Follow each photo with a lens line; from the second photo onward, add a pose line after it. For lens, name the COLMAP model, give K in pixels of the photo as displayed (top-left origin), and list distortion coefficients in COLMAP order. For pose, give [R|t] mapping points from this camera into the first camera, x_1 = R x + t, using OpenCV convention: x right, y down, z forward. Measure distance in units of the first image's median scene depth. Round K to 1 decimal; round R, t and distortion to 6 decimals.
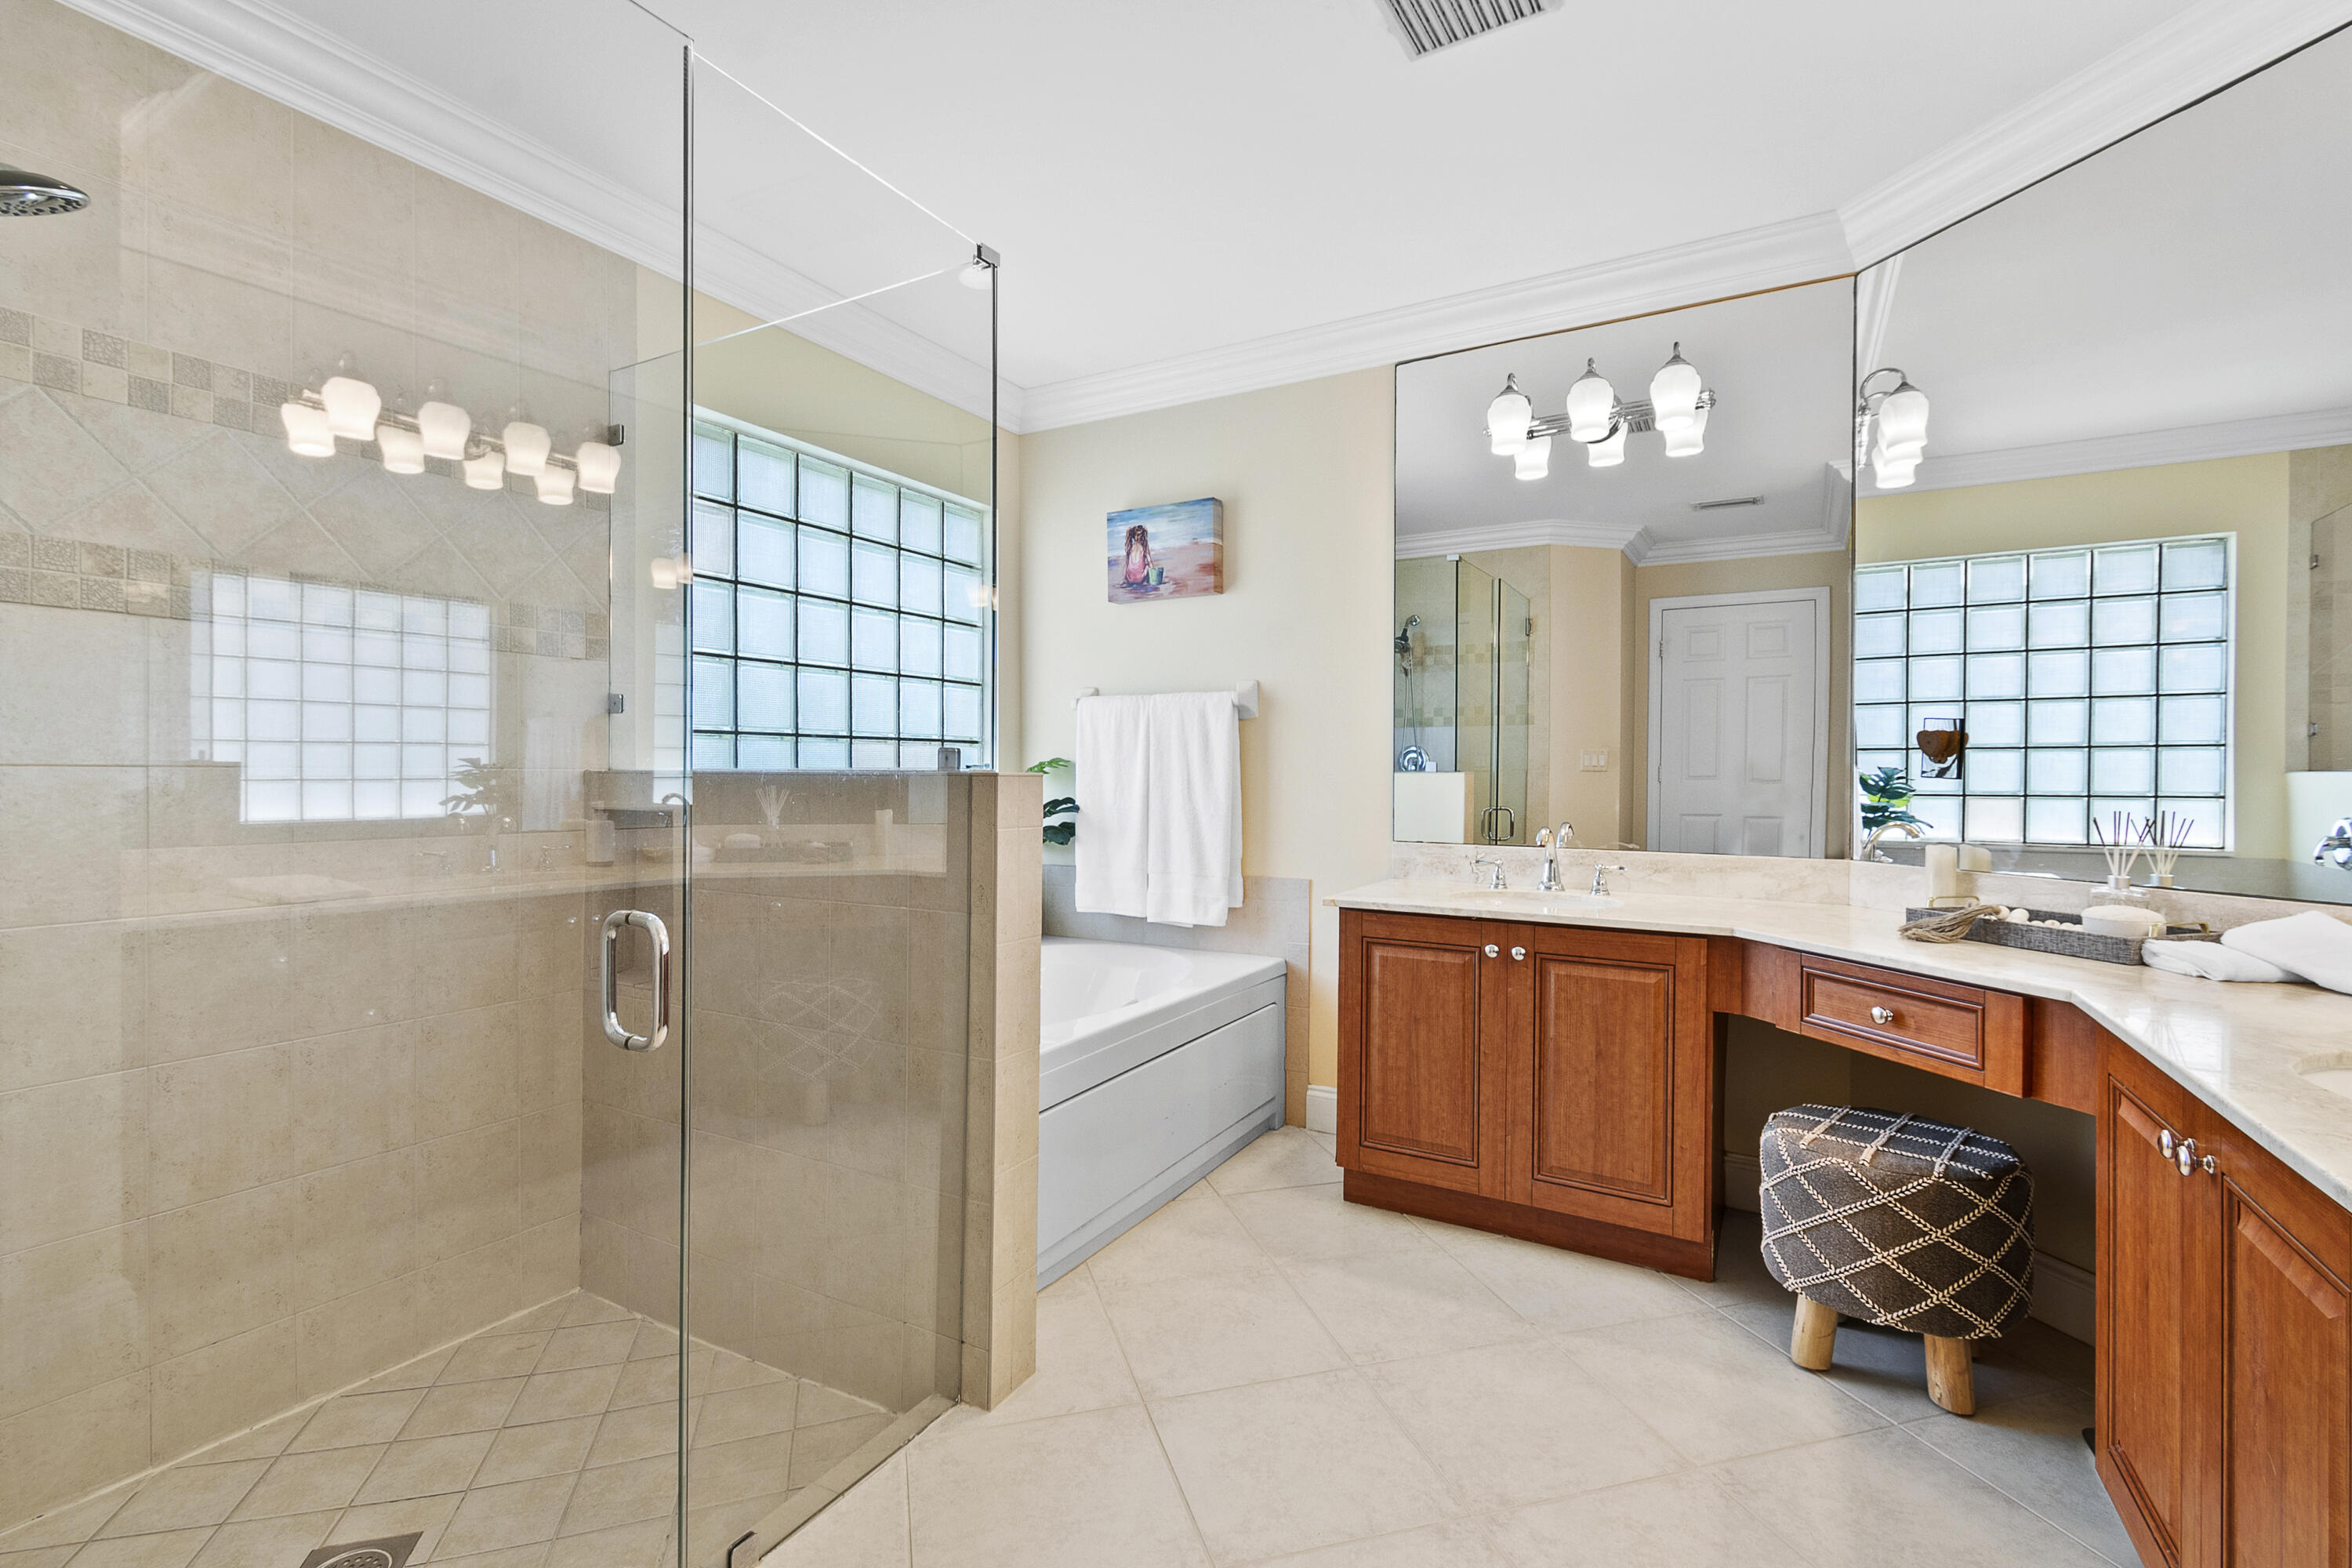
lens RADIAL K [[1062.4, 0, 1171.0], [0, 1062.4, 769.9], [0, 0, 1]] dist [0.006807, -0.000085]
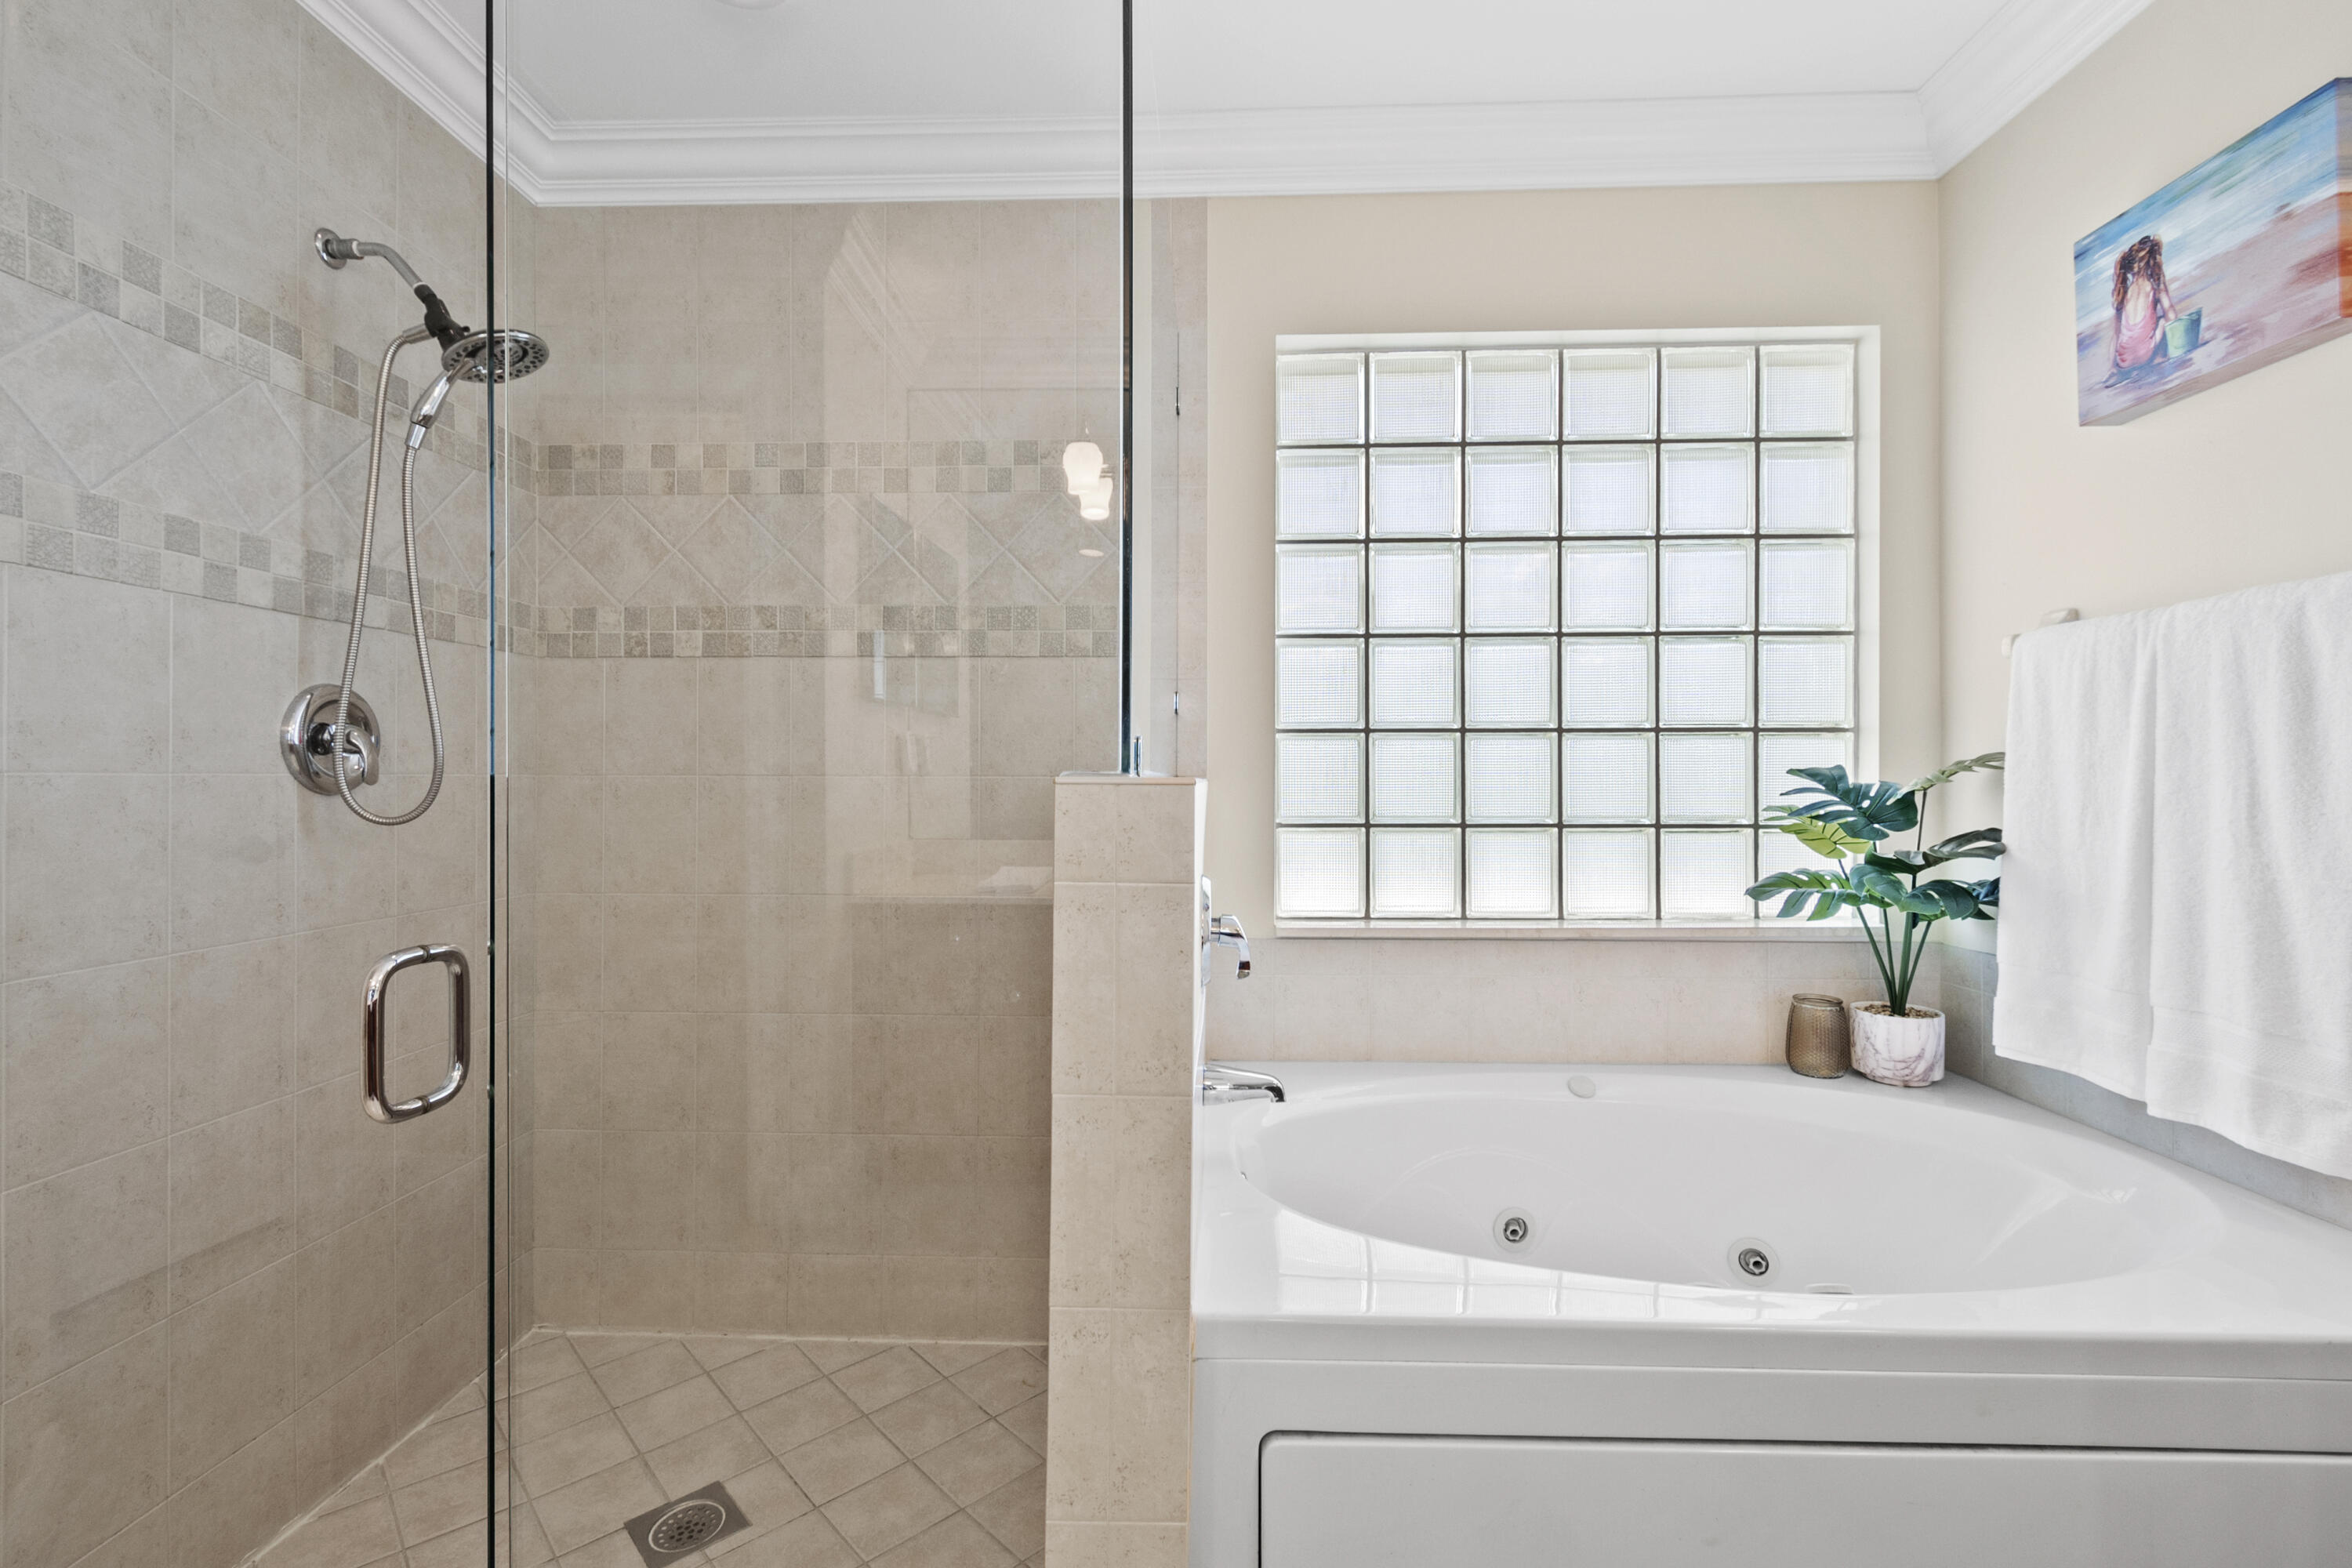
lens RADIAL K [[1062.4, 0, 1171.0], [0, 1062.4, 769.9], [0, 0, 1]] dist [0.006807, -0.000085]
pose [[0.456405, -0.010308, -0.889713, 0.187696], [0.002531, 0.999944, -0.010287, 0.002107], [0.889769, 0.002443, 0.456405, 0.421515]]
